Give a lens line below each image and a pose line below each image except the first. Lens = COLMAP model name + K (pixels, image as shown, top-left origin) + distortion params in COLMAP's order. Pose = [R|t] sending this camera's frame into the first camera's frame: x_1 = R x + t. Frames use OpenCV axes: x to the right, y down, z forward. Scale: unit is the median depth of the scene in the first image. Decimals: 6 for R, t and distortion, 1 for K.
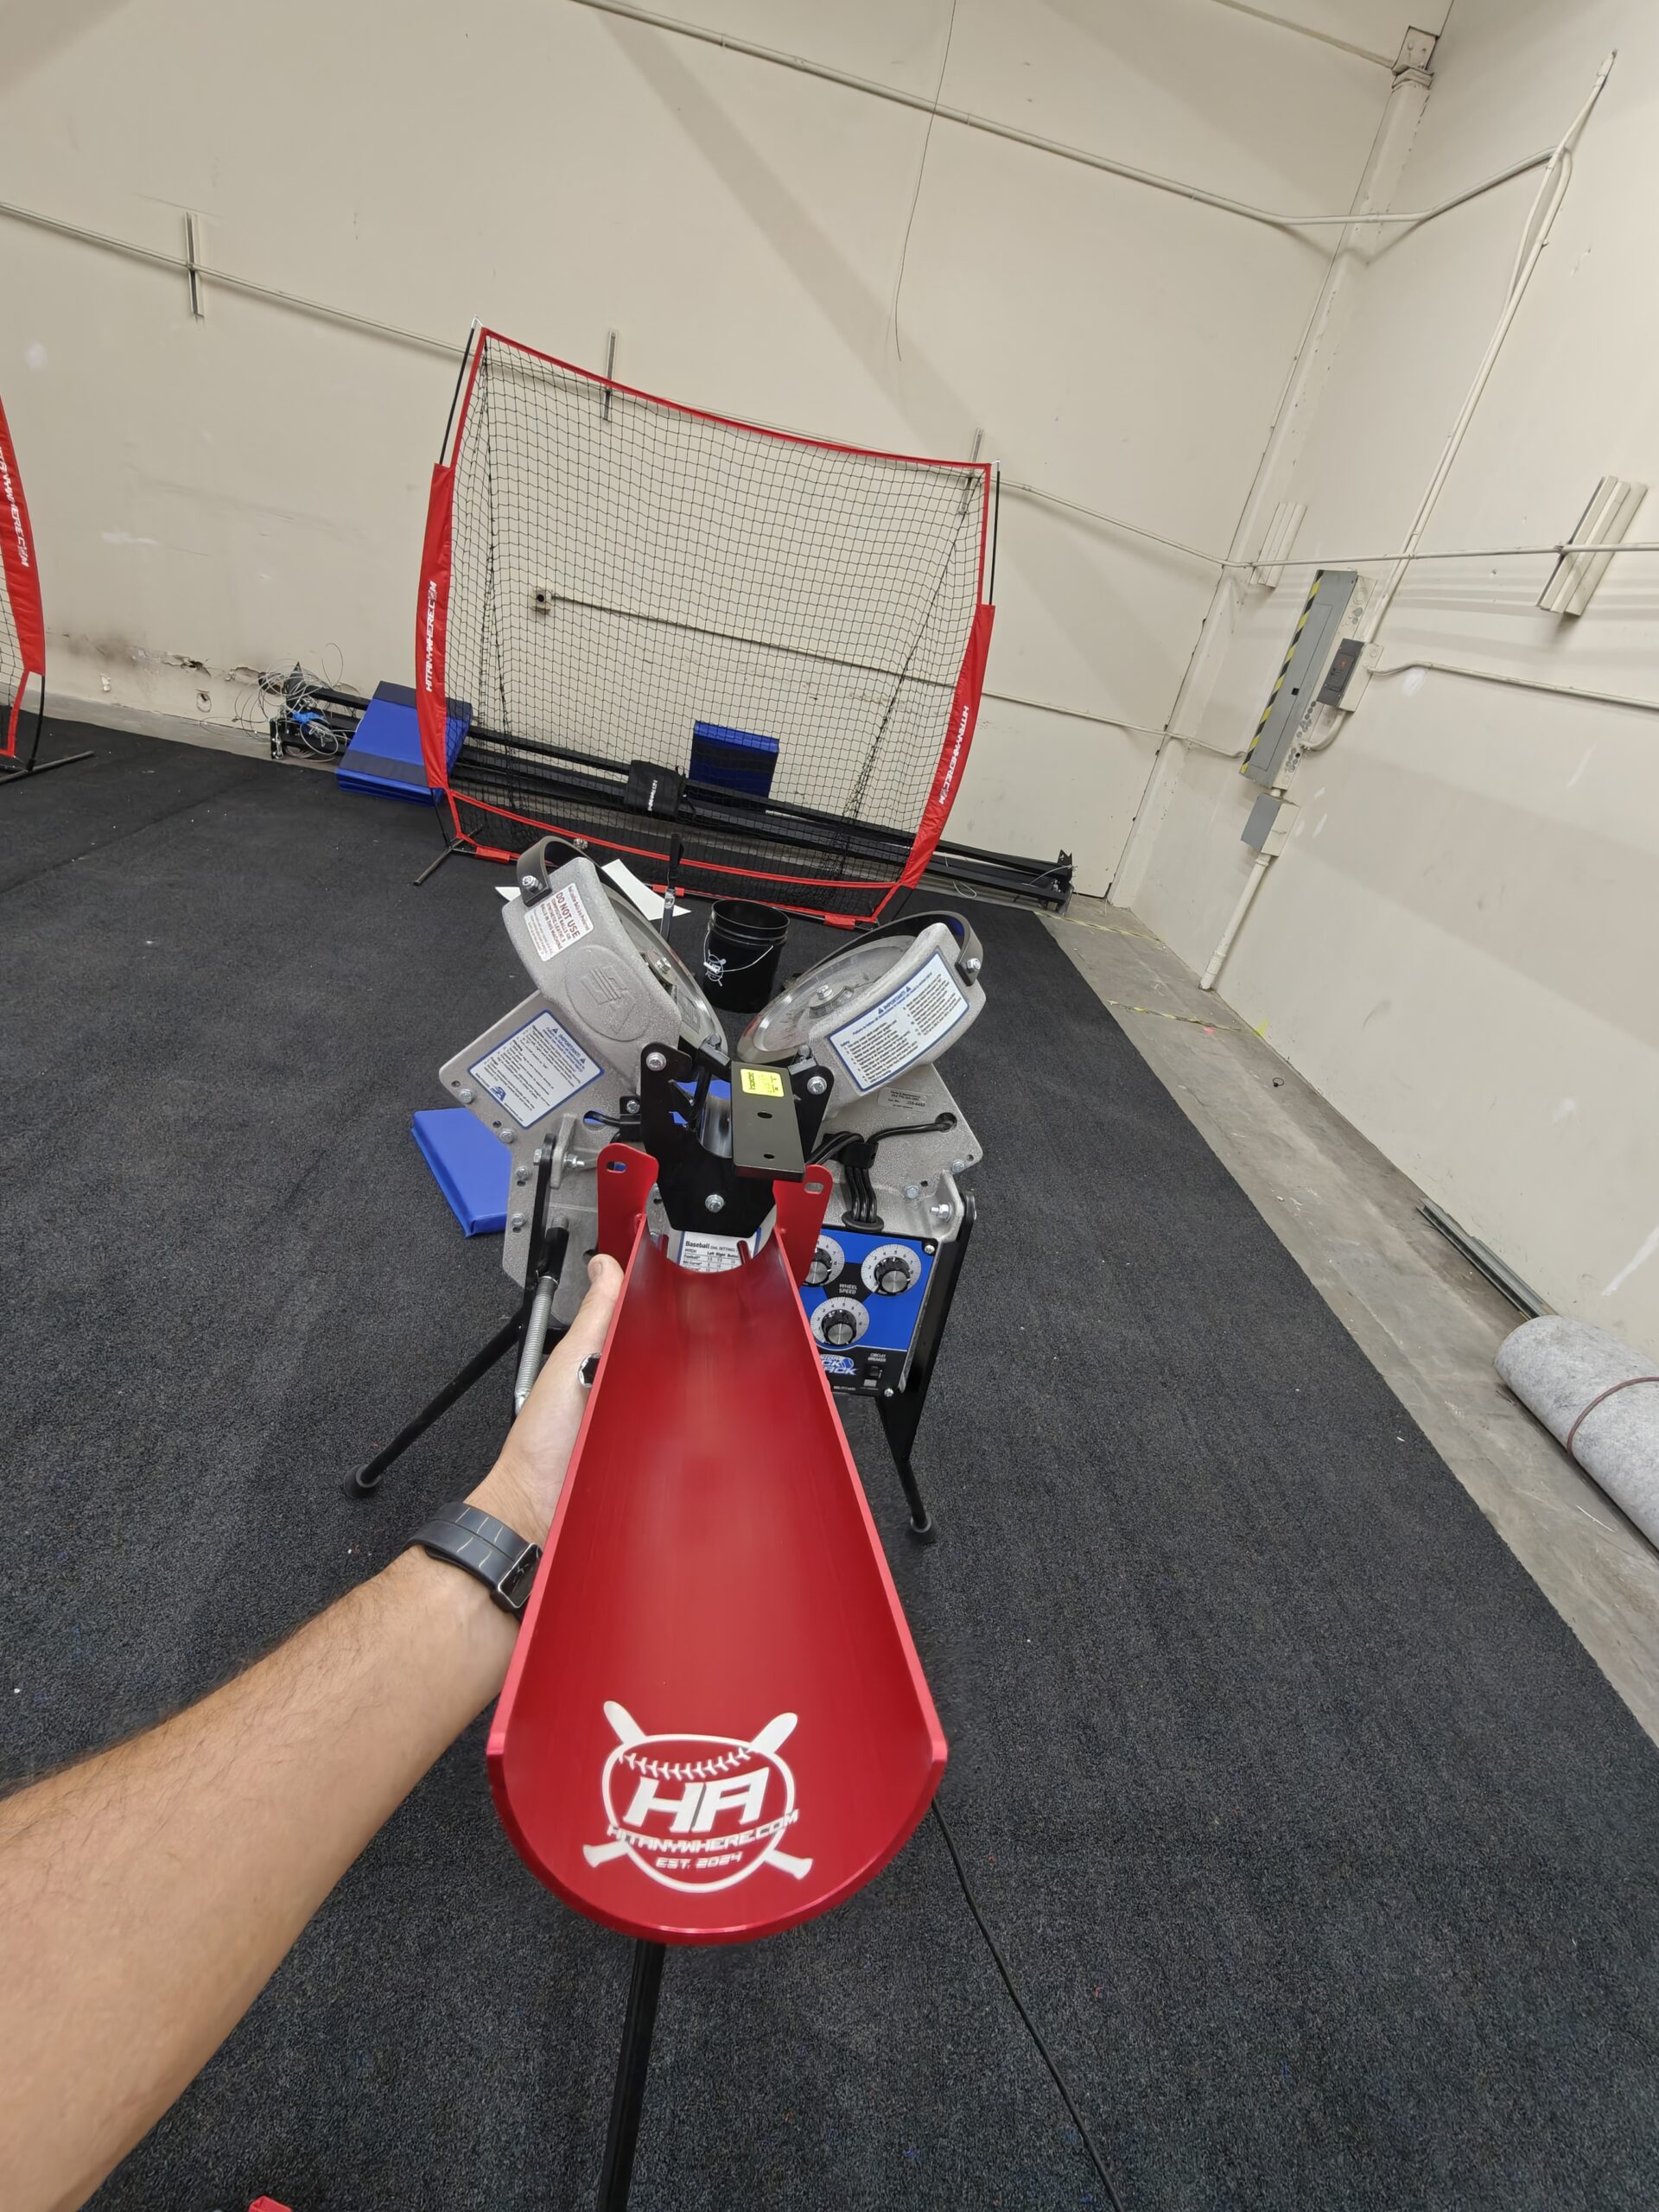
lens RADIAL K [[992.9, 0, 829.3], [0, 992.9, 1109.4], [0, 0, 1]] dist [0.000894, 0.000210]
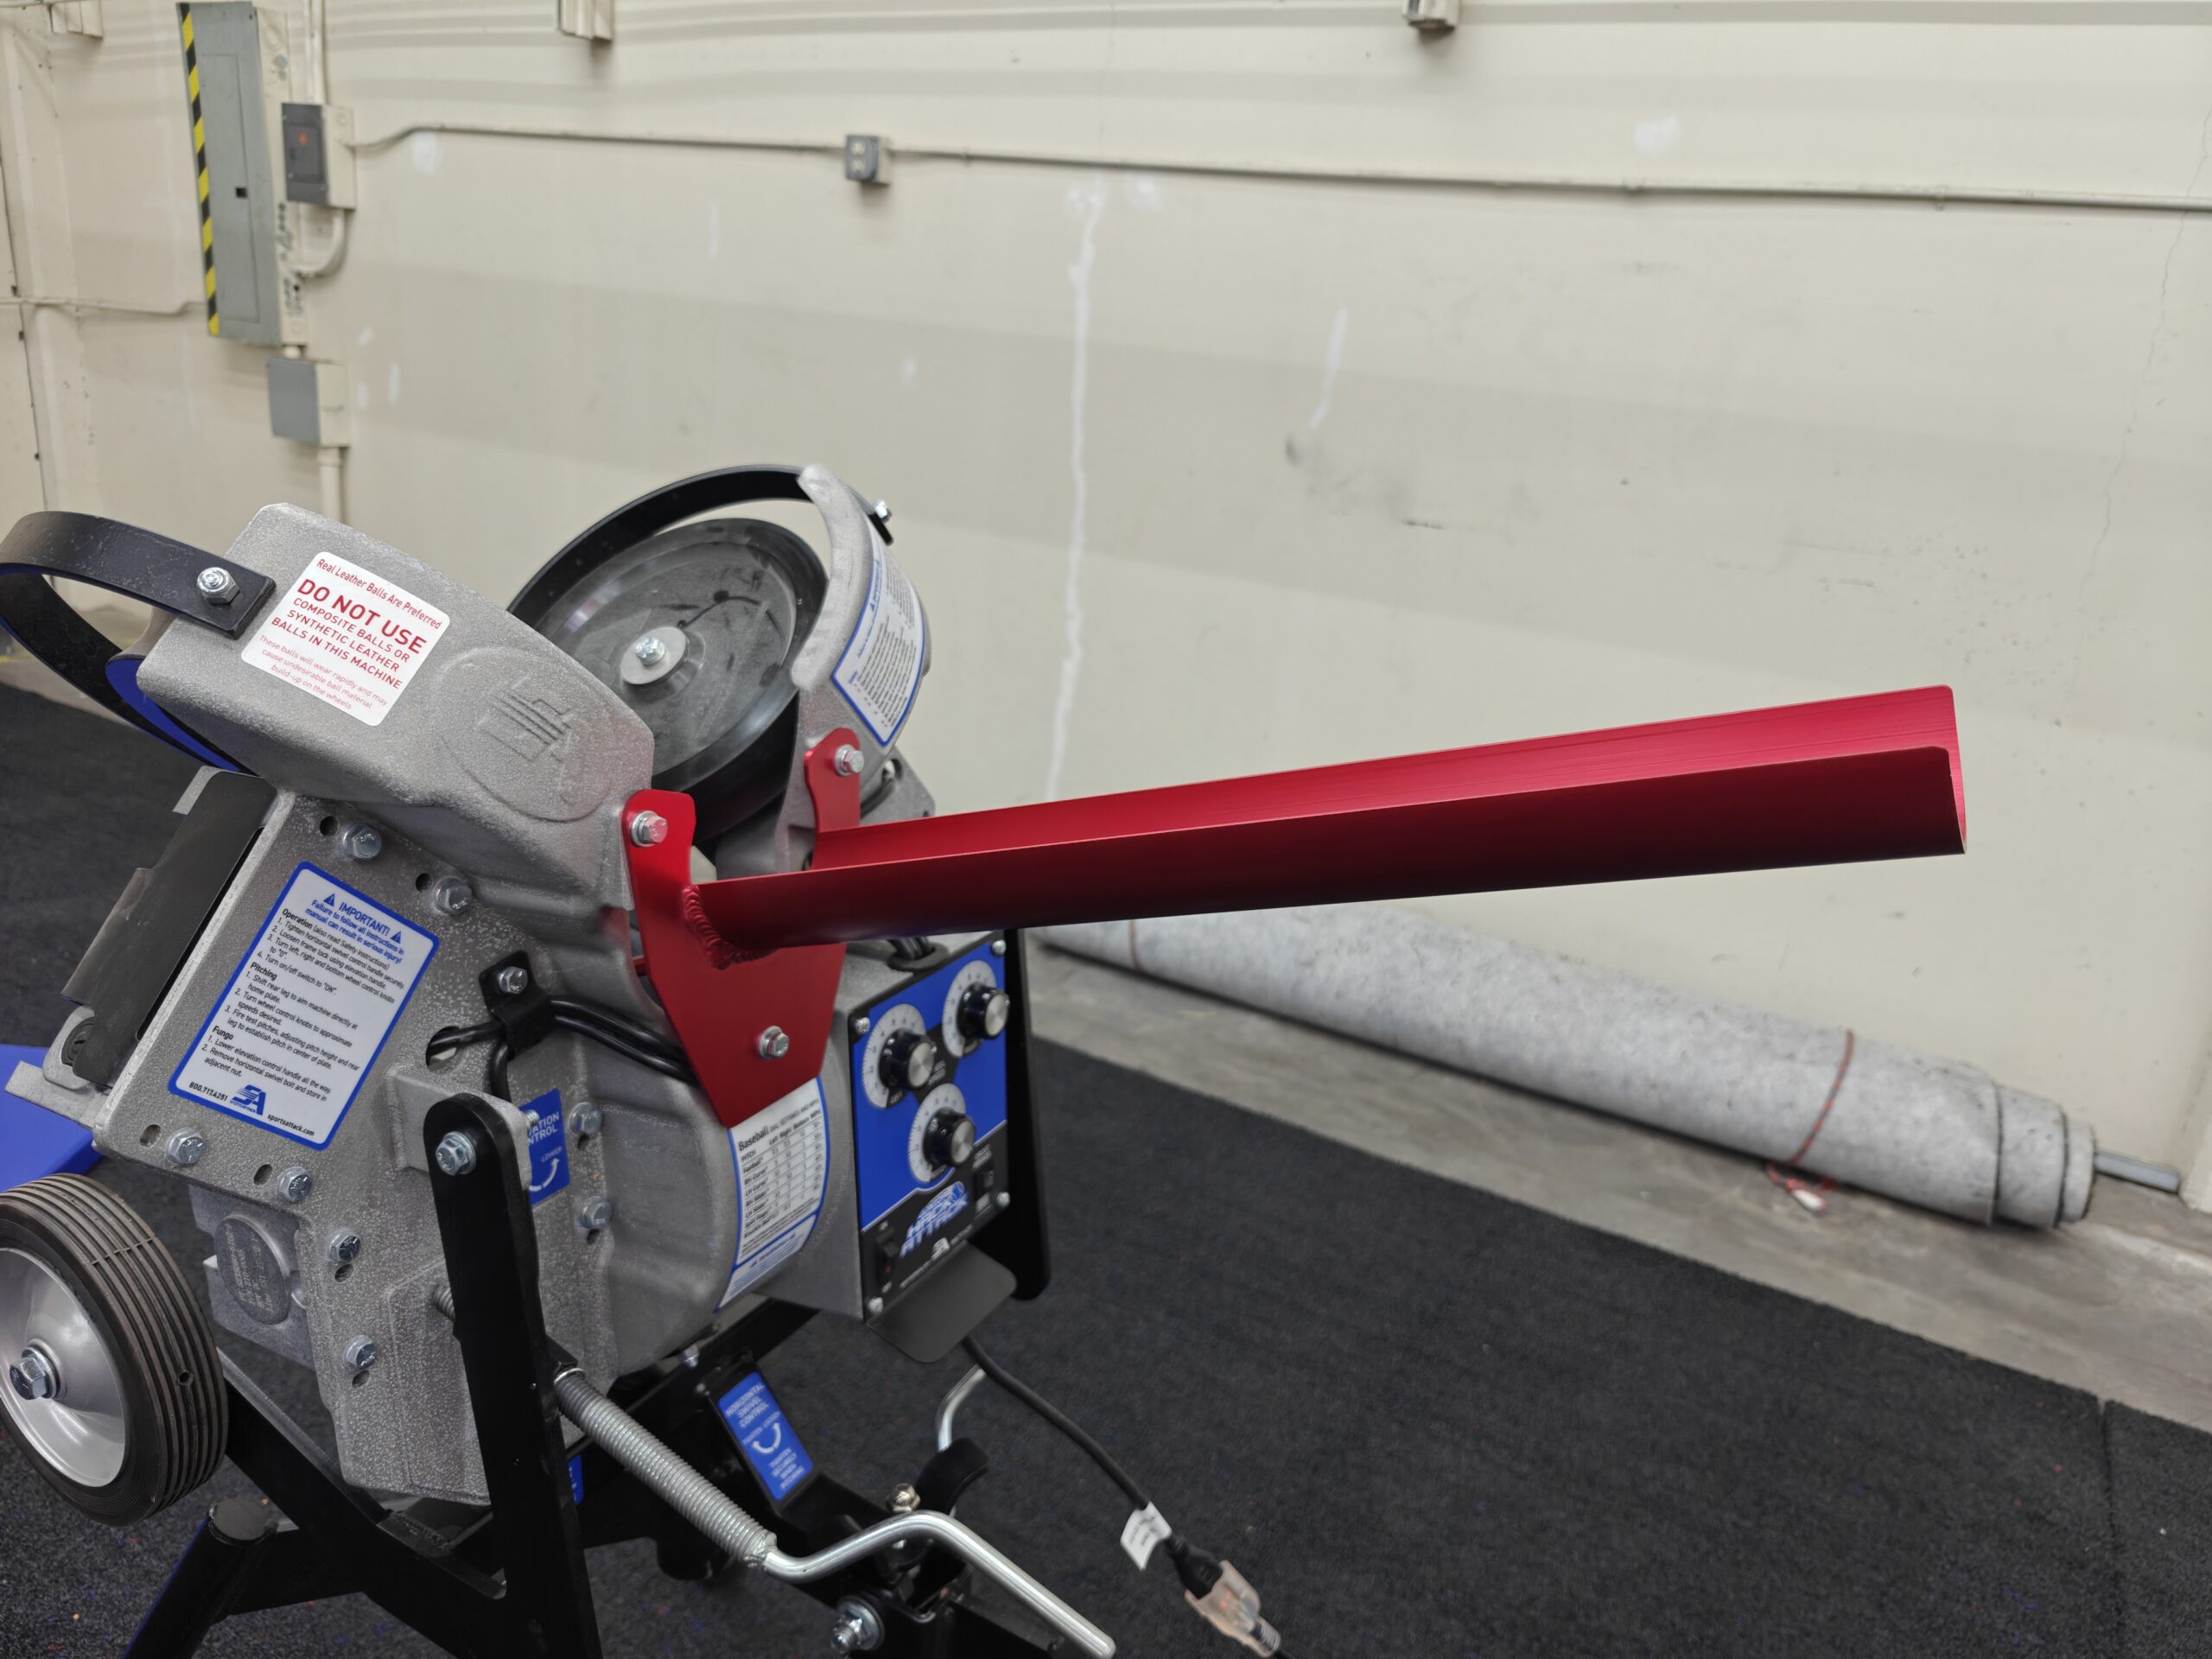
lens RADIAL K [[1535.5, 0, 1106.0], [0, 1535.5, 829.5], [0, 0, 1]] dist [0.027220, -0.042665]
pose [[0.549394, -0.418732, 0.723069, -0.213089], [0.427909, 0.884274, 0.186958, -0.032621], [-0.717677, 0.206694, 0.664994, 0.104546]]
